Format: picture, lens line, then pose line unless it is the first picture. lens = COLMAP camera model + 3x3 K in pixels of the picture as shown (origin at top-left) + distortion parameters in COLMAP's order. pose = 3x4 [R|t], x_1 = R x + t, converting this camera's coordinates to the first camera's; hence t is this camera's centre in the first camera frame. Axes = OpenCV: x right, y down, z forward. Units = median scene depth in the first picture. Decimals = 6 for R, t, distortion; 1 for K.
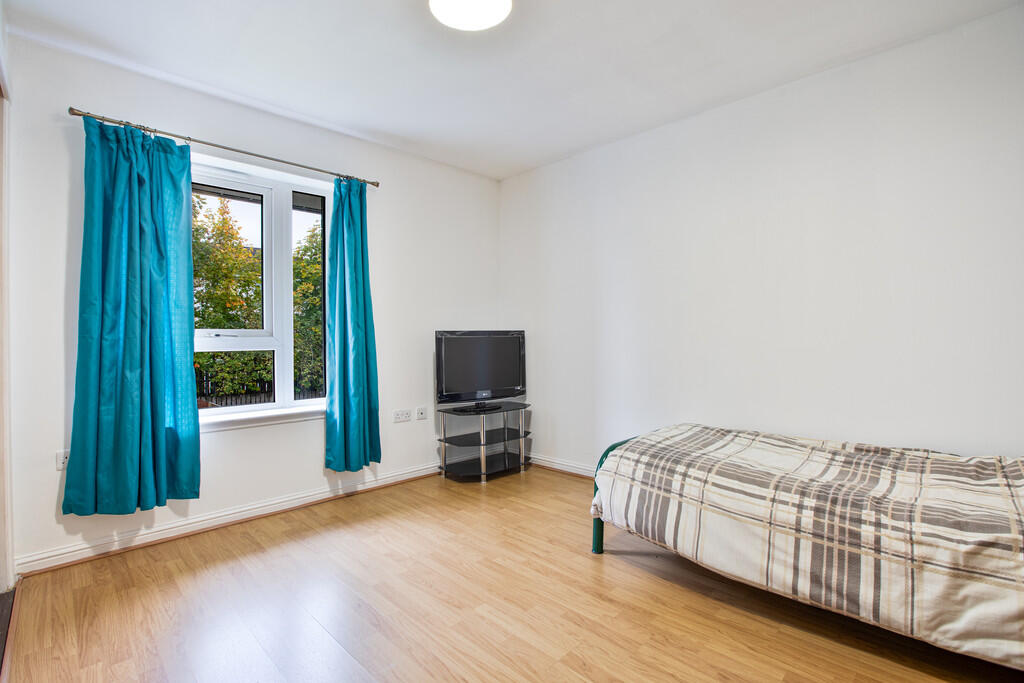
lens RADIAL K [[467.8, 0, 510.1], [0, 467.8, 341.8], [0, 0, 1]] dist [-0.036813, 0.006675]
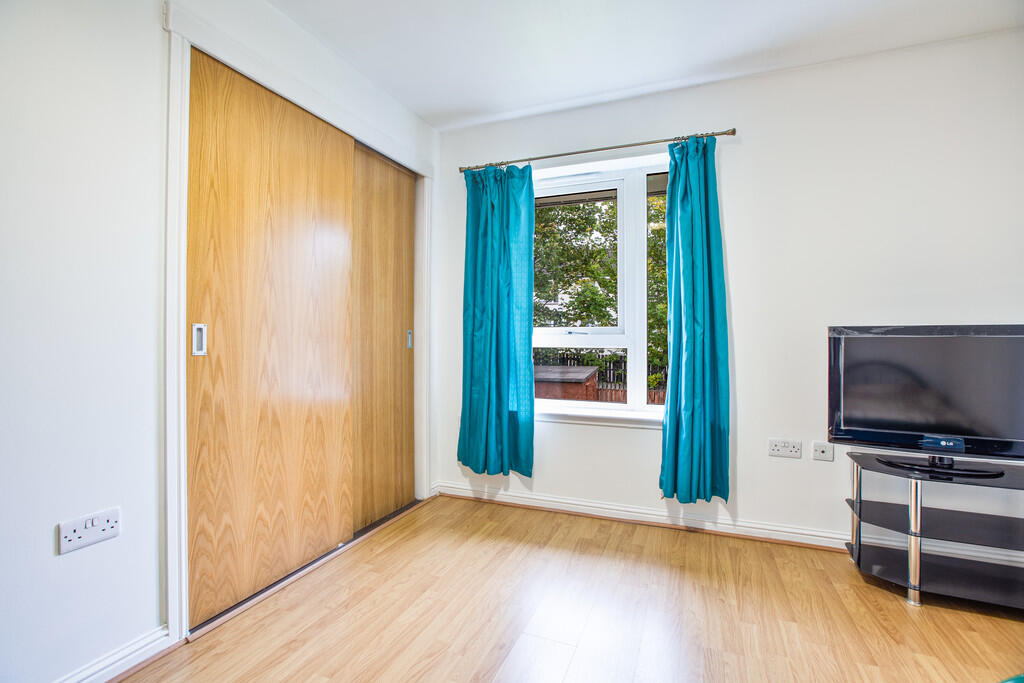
lens RADIAL K [[467.8, 0, 508.5], [0, 467.8, 338.8], [0, 0, 1]] dist [-0.036813, 0.006675]
pose [[0.392581, 0.013487, -0.919619, 0.281955], [-0.014305, 0.999861, 0.008557, -0.006391], [0.919606, 0.009796, 0.392719, 0.409848]]
